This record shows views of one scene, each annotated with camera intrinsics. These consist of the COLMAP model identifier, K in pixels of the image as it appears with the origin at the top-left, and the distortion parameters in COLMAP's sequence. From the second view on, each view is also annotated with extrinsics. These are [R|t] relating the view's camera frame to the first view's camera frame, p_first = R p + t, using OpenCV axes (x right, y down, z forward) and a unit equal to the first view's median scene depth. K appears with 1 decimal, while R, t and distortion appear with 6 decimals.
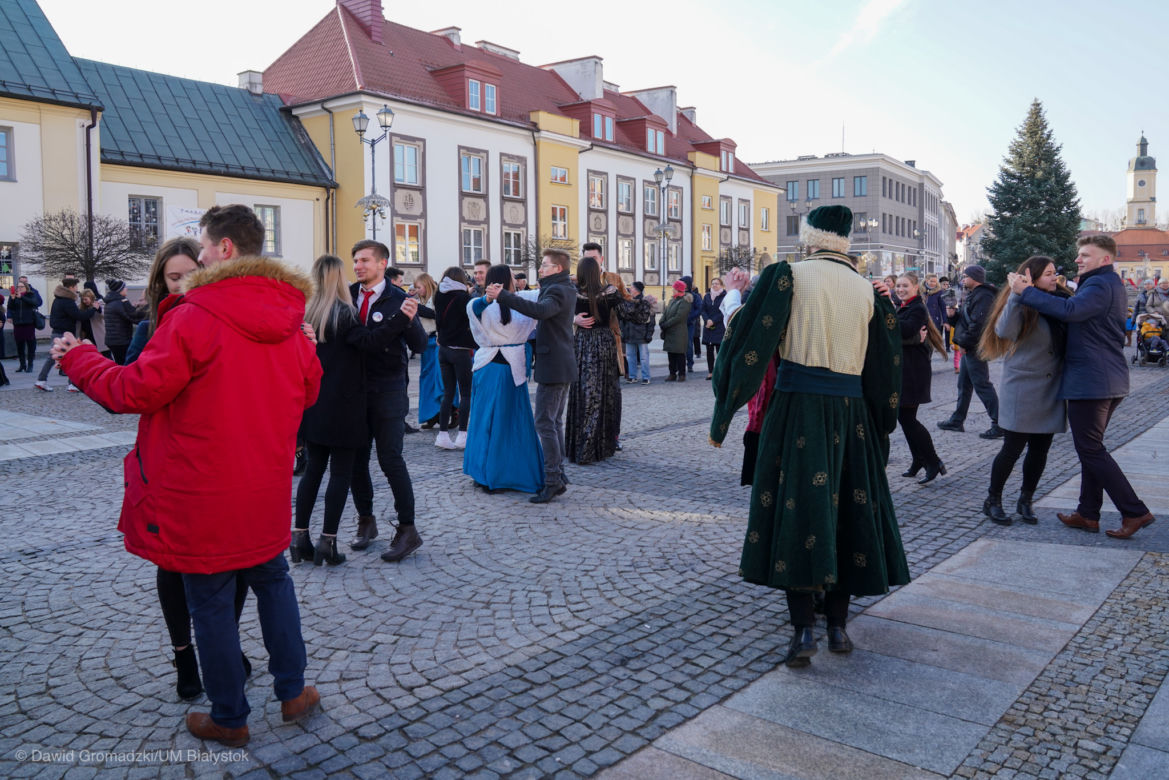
lens RADIAL K [[919.1, 0, 610.0], [0, 919.1, 361.4], [0, 0, 1]] dist [-0.127295, 0.094954]
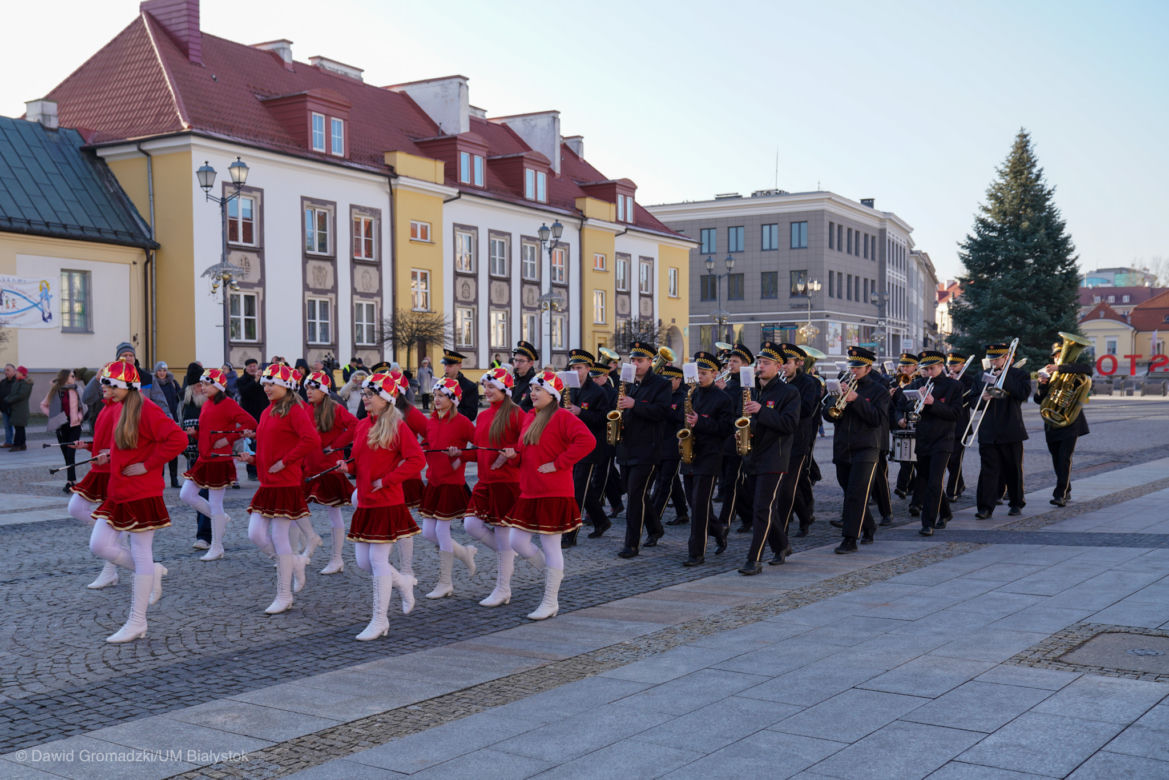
lens RADIAL K [[1320.4, 0, 497.0], [0, 1320.4, 440.2], [0, 0, 1]] dist [0.011133, 0.034702]
pose [[0.999231, -0.002003, 0.039153, -0.031123], [0.003060, 0.999632, -0.026946, 0.010116], [-0.039085, 0.027046, 0.998870, -0.143056]]
